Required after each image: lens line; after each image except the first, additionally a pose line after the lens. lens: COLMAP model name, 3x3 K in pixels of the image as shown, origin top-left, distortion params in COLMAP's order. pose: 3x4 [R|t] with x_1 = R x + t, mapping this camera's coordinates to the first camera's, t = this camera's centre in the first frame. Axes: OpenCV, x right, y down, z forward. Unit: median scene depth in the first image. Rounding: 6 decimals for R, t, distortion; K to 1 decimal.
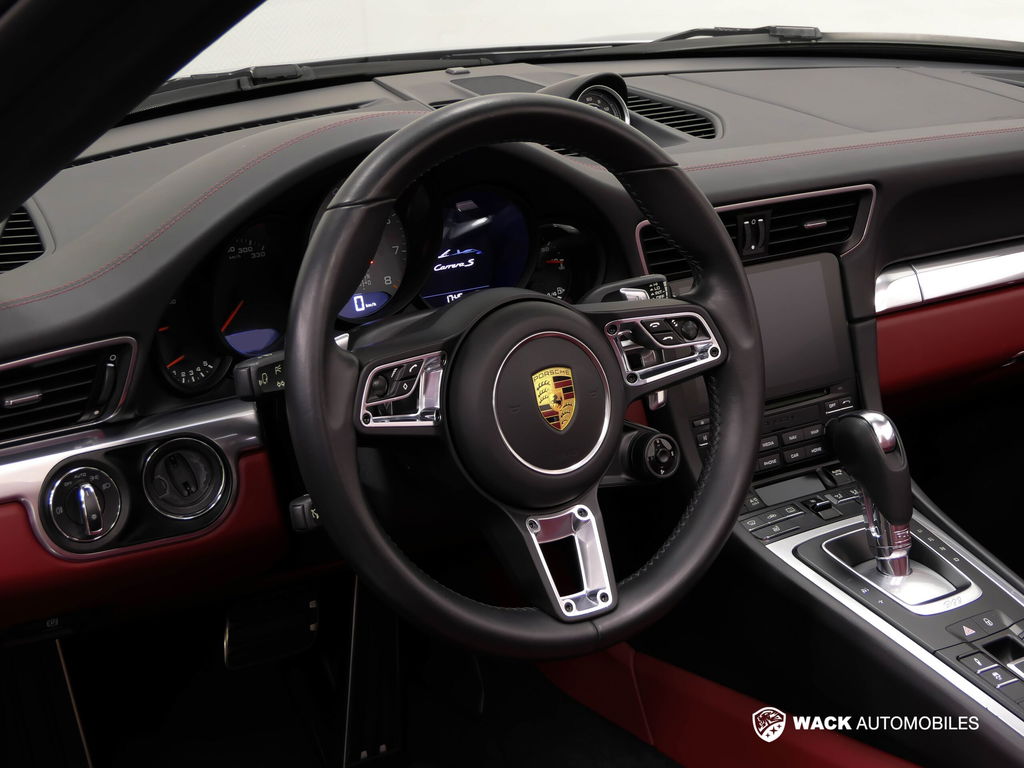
lens RADIAL K [[1823.6, 0, 510.6], [0, 1823.6, 384.2], [0, 0, 1]] dist [-0.038996, 0.000000]
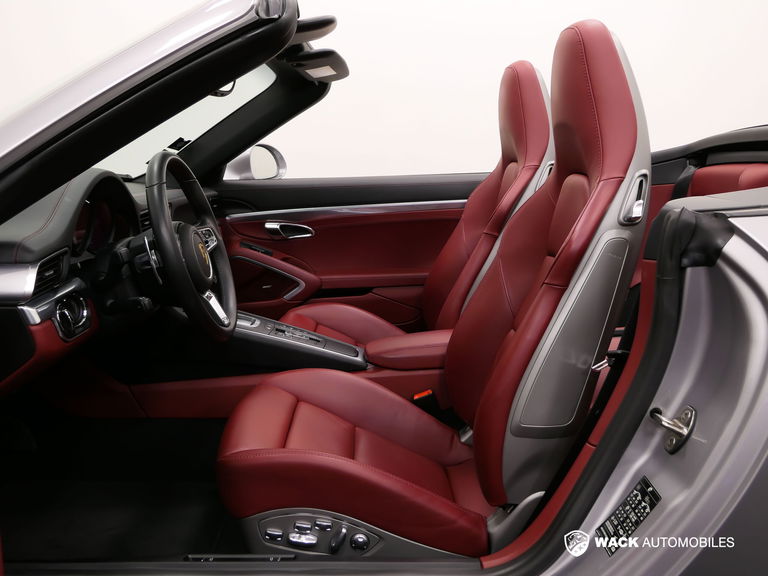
lens RADIAL K [[707.8, 0, 383.0], [0, 707.8, 288.7], [0, 0, 1]] dist [-0.012529, 0.000000]
pose [[0.585099, -0.156645, 0.795690, -0.674981], [0.231158, 0.972678, 0.021510, 0.098888], [-0.777320, 0.171344, 0.605322, 0.092066]]
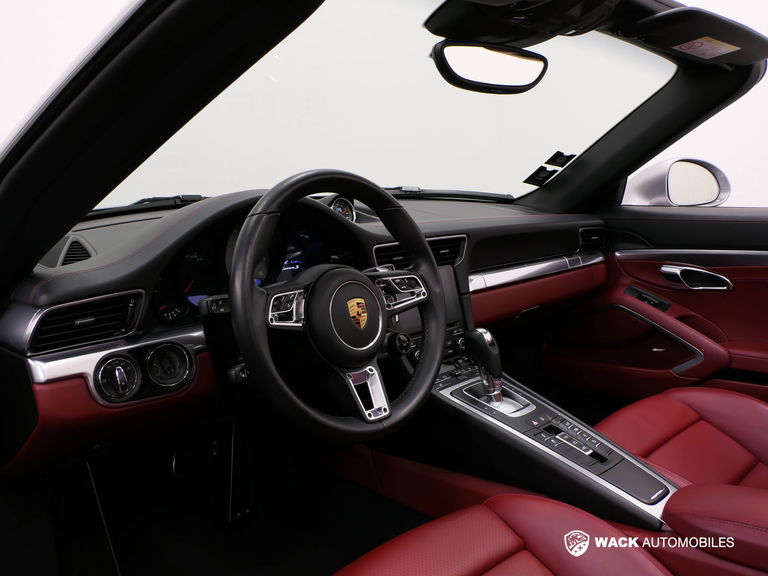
lens RADIAL K [[707.8, 0, 389.2], [0, 707.8, 285.2], [0, 0, 1]] dist [-0.012529, 0.000000]
pose [[0.982054, -0.031281, 0.185988, -0.083413], [0.053676, 0.991724, -0.116626, 0.067503], [-0.180800, 0.124516, 0.975606, 0.197090]]
